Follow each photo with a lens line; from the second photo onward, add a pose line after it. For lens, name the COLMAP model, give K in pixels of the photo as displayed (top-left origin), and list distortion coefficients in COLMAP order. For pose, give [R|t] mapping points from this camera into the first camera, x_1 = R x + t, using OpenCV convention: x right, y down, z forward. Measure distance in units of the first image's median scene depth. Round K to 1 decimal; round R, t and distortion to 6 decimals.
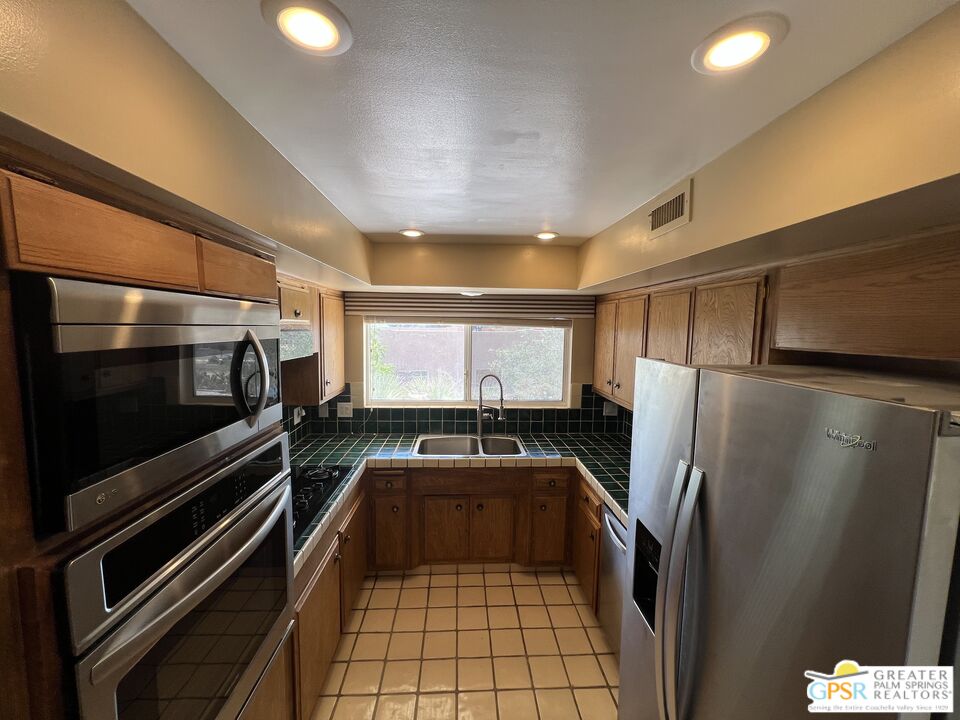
lens RADIAL K [[384.6, 0, 480.0], [0, 384.6, 360.0], [0, 0, 1]] dist [-0.000798, 0.000152]
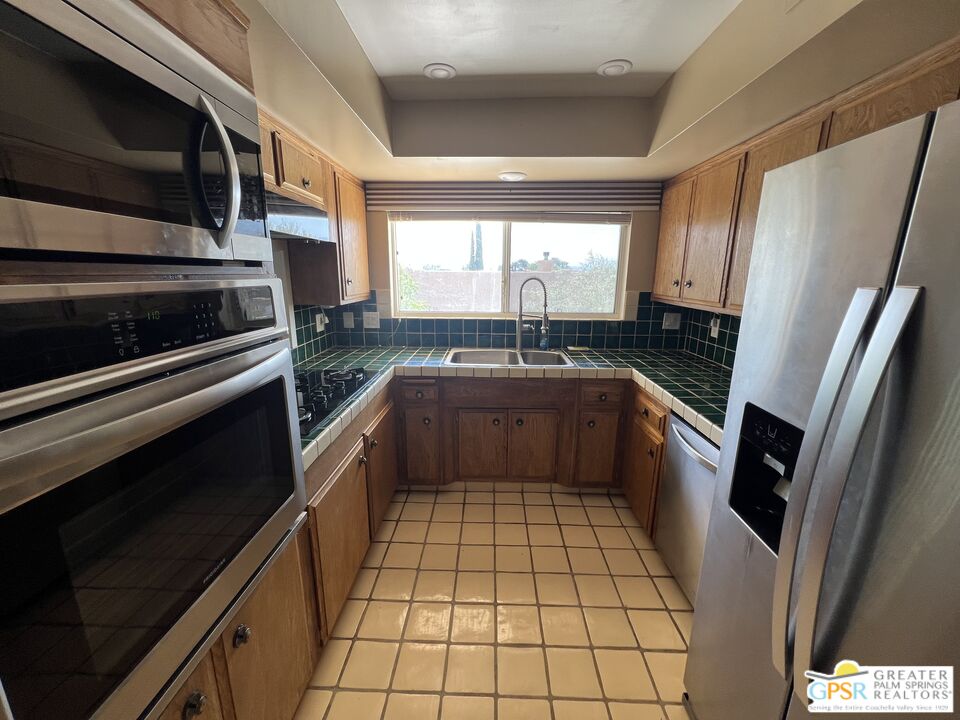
lens RADIAL K [[384.6, 0, 480.0], [0, 384.6, 360.0], [0, 0, 1]] dist [-0.000798, 0.000152]
pose [[0.996478, 0.010466, -0.083193, -0.019459], [0.000834, 0.990892, 0.134653, 0.119446], [0.083845, -0.134249, 0.987394, 0.125109]]
